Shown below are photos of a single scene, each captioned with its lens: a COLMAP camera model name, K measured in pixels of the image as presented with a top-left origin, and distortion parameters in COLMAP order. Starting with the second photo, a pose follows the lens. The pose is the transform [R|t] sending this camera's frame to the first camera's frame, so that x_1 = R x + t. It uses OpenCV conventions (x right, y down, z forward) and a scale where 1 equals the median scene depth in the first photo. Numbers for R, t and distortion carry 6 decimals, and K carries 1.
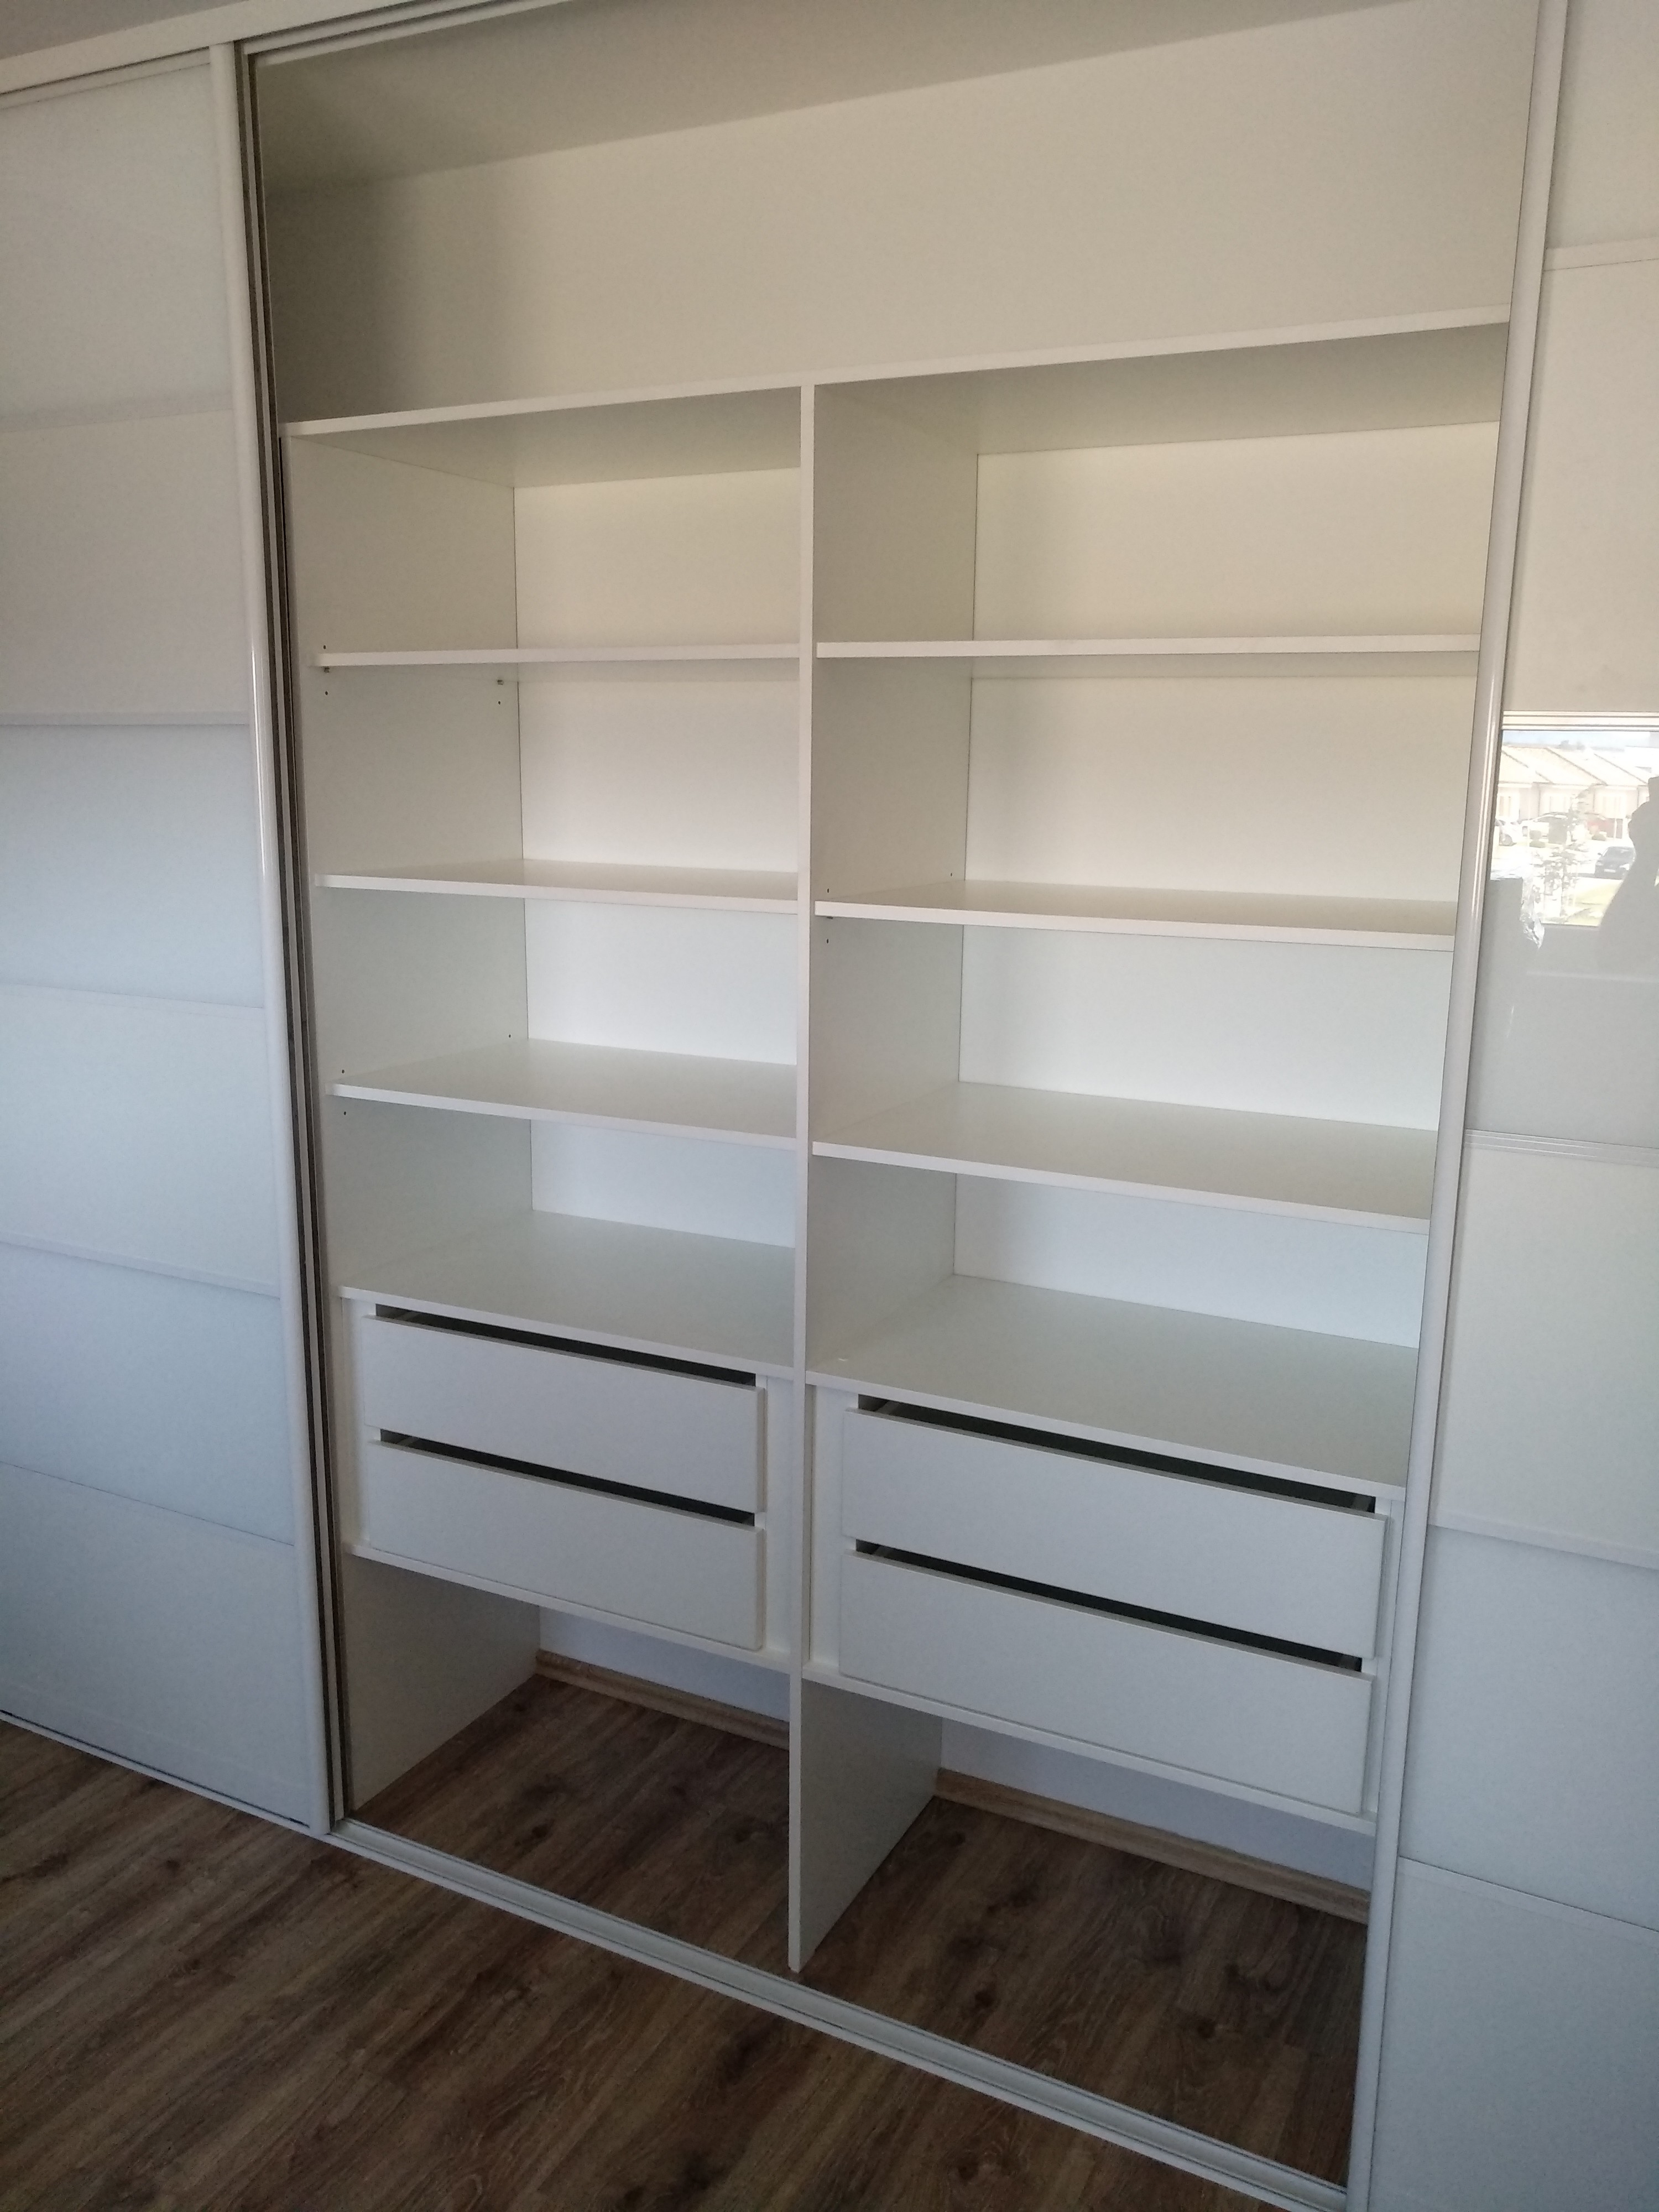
lens RADIAL K [[1760.7, 0, 829.5], [0, 1760.7, 1106.0], [0, 0, 1]] dist [0.006305, 0.055174]
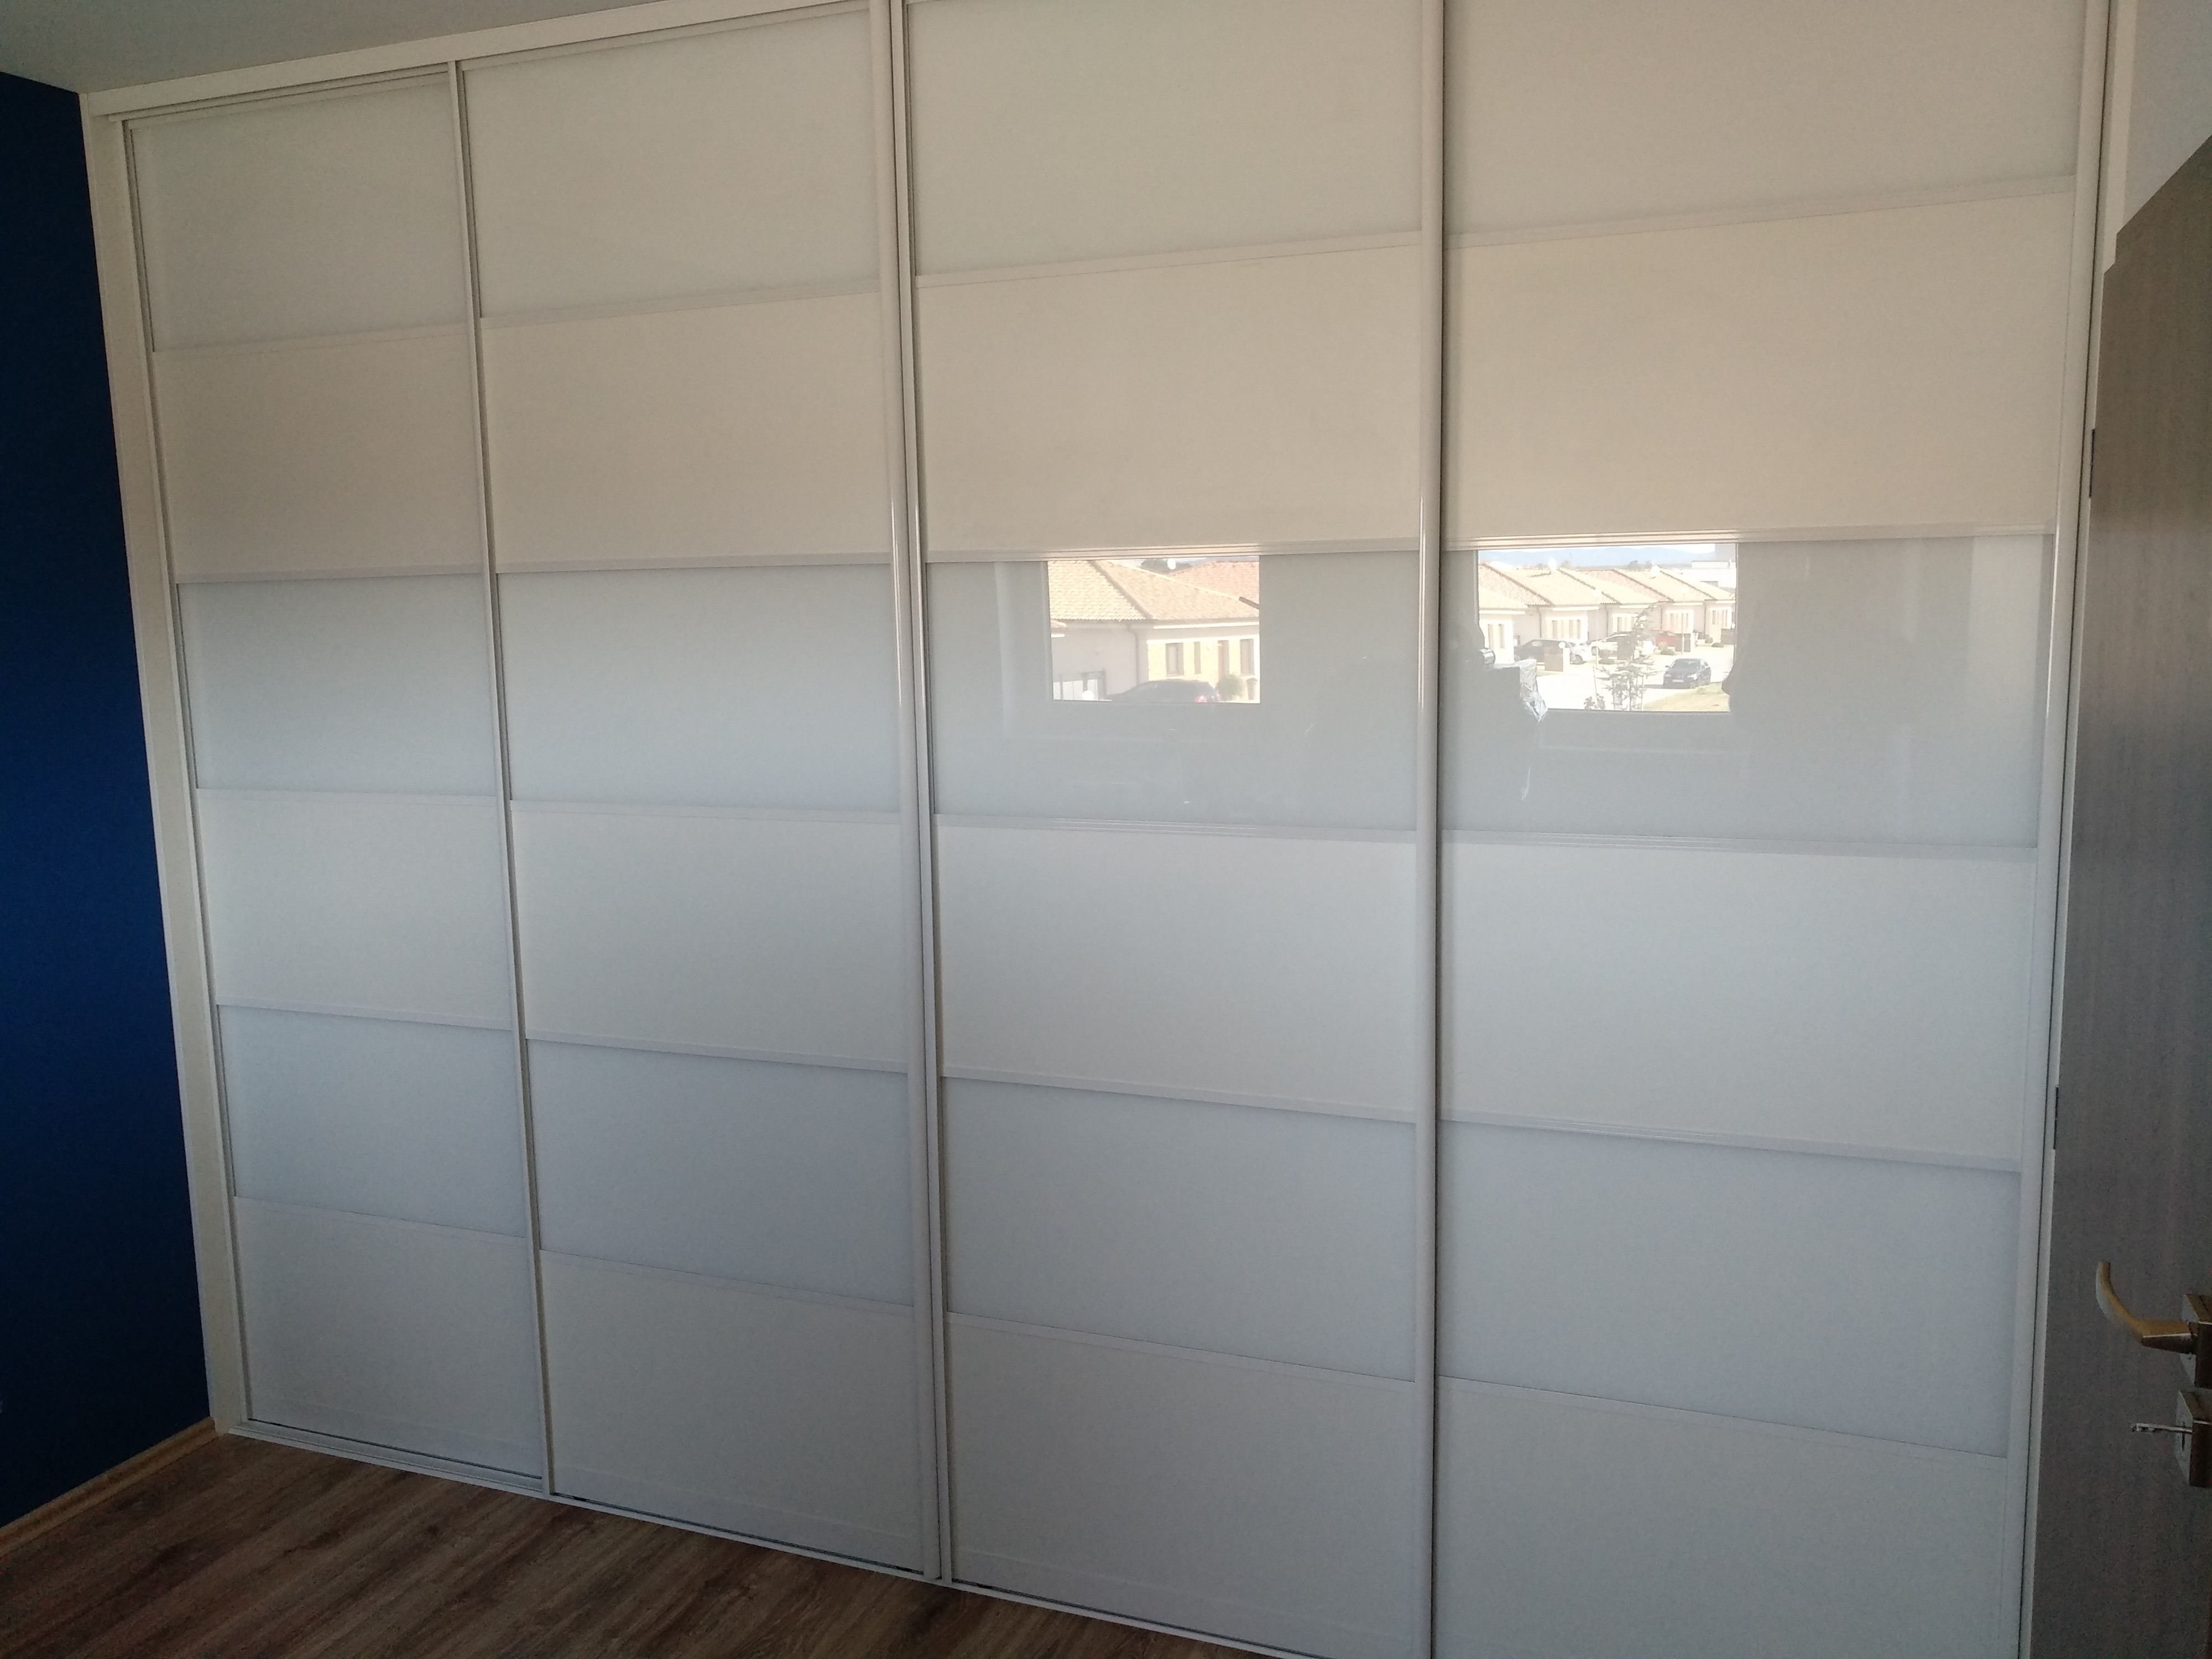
lens RADIAL K [[1759.2, 0, 1091.4], [0, 1759.2, 831.1], [0, 0, 1]] dist [-0.002711, 0.143947]
pose [[0.995562, -0.039920, 0.085216, -0.018031], [0.045213, 0.997106, -0.061114, 0.062861], [-0.082530, 0.064696, 0.994486, -0.271339]]
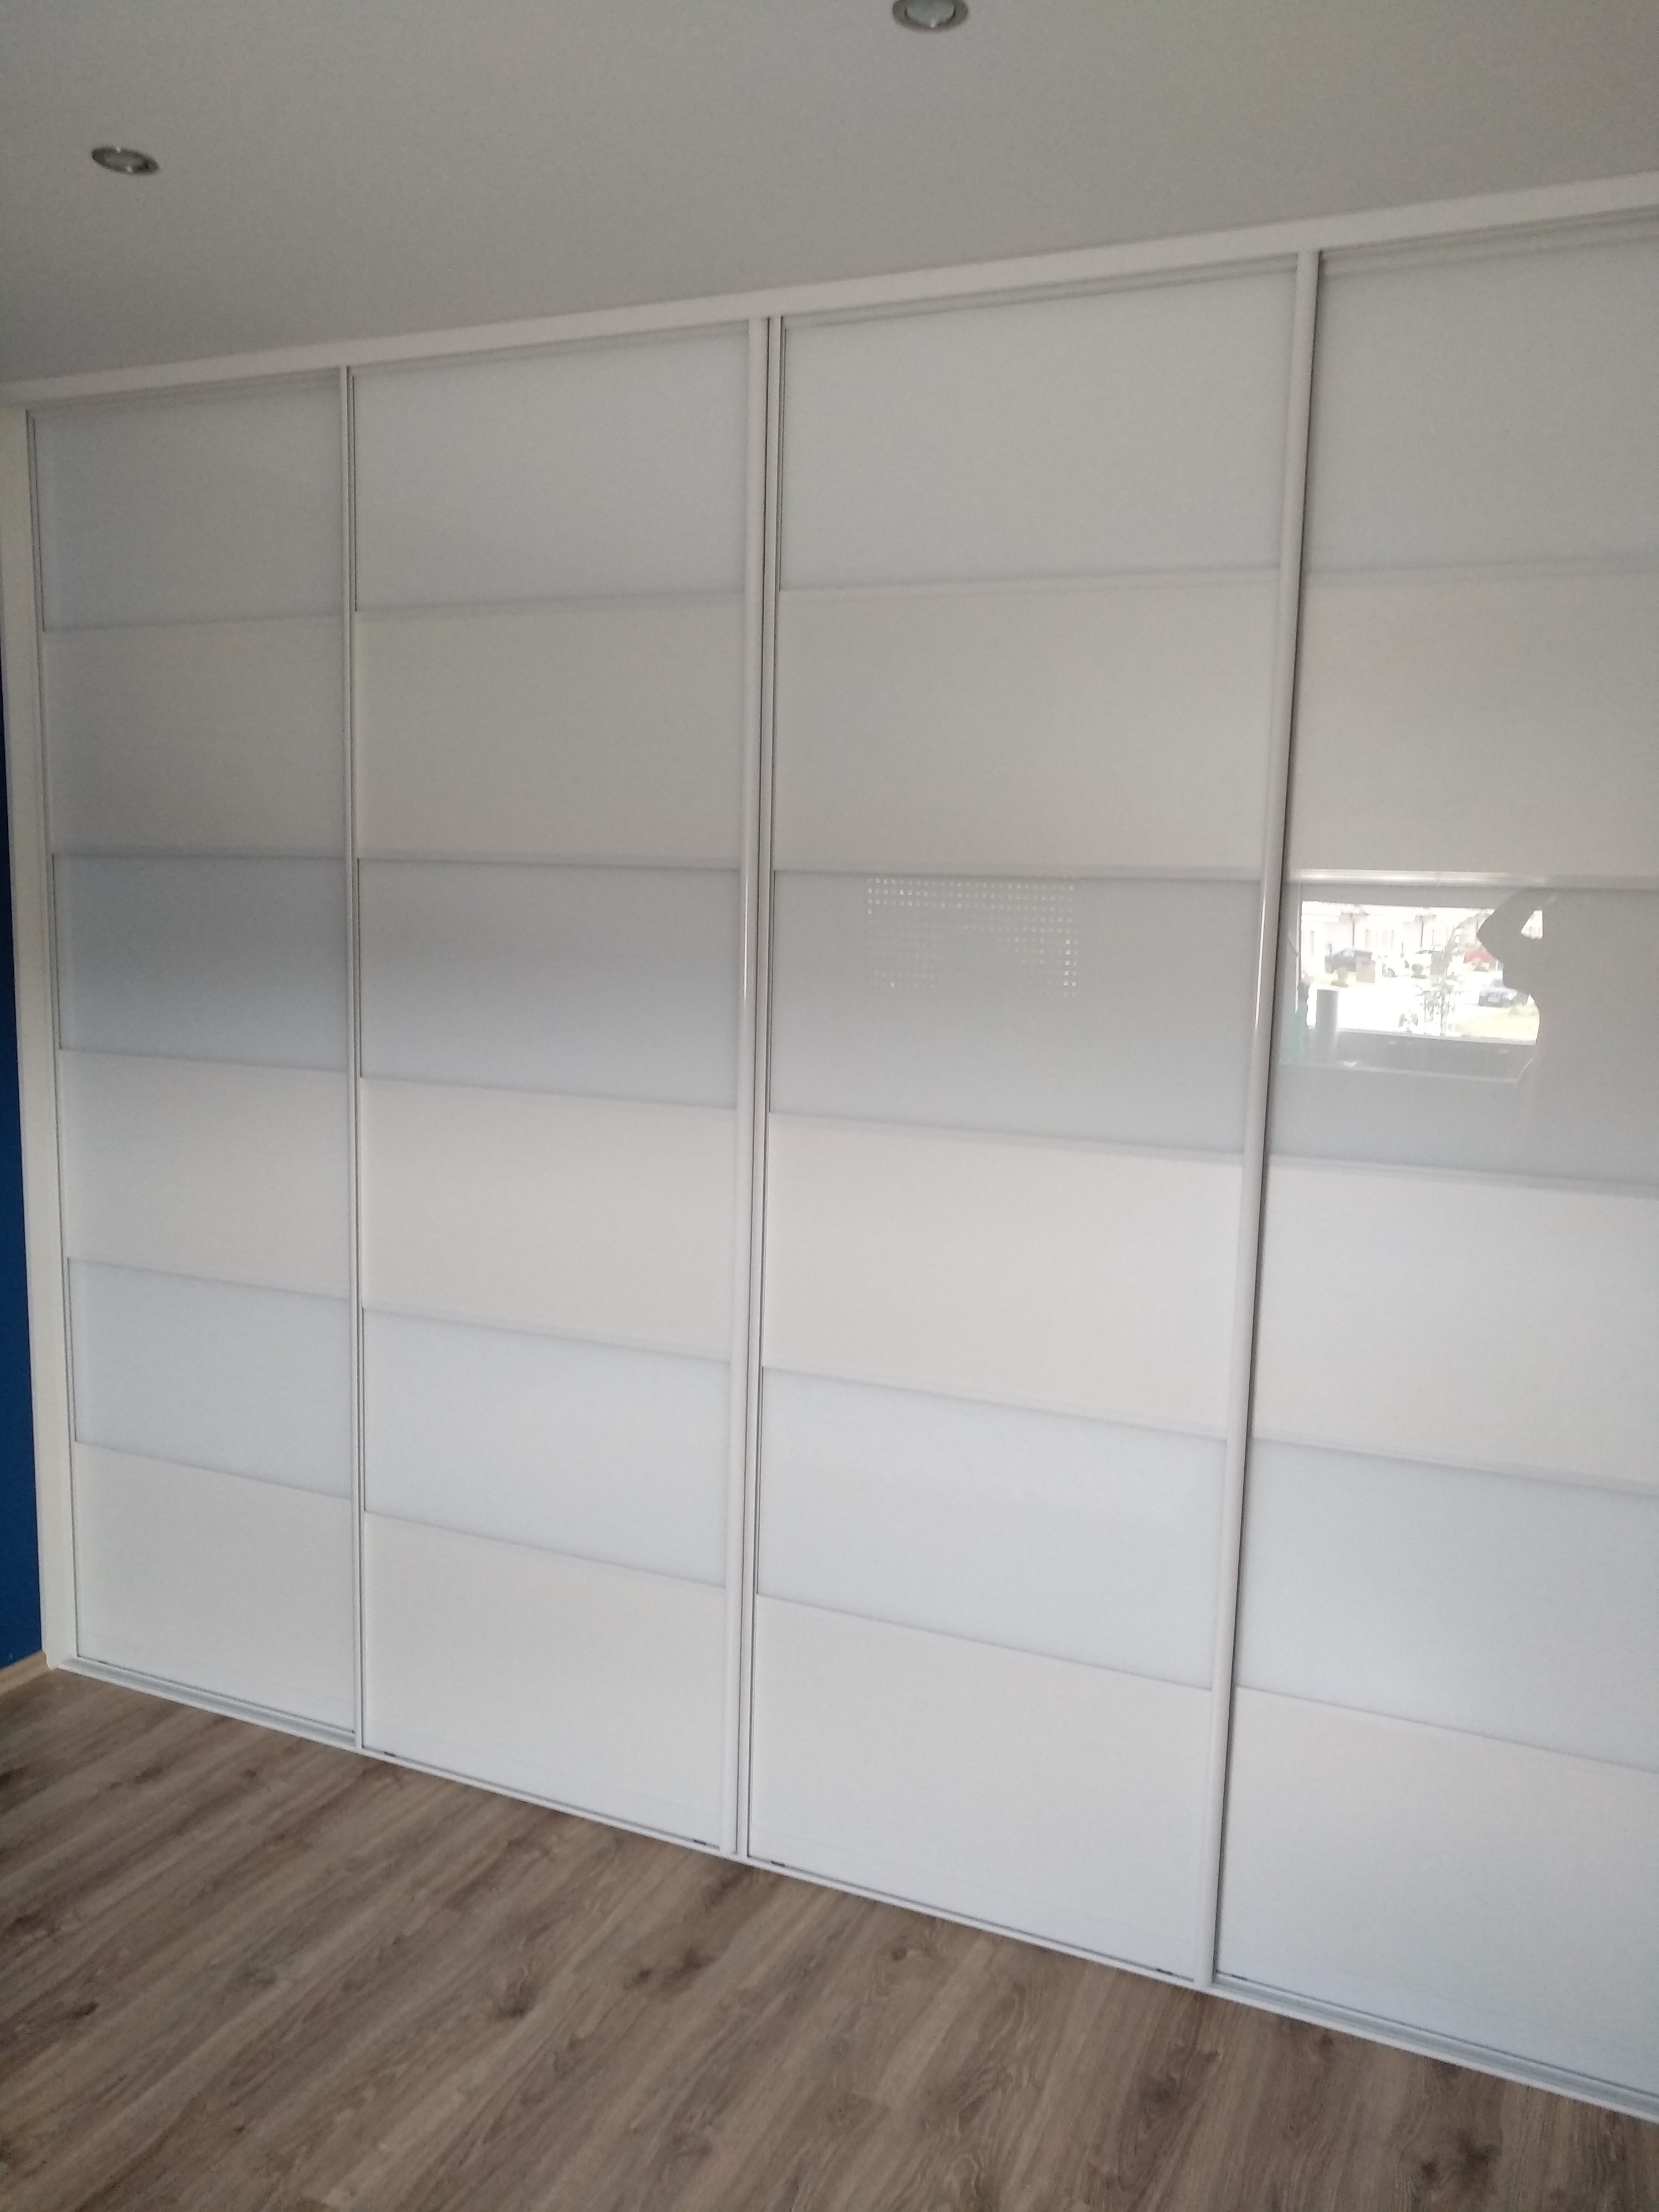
lens RADIAL K [[1759.2, 0, 823.6], [0, 1759.2, 1130.2], [0, 0, 1]] dist [-0.002711, 0.143947]
pose [[0.998763, 0.009039, 0.048899, -0.041611], [-0.006334, 0.998456, -0.055187, 0.053504], [-0.049323, 0.054809, 0.997278, -0.299358]]
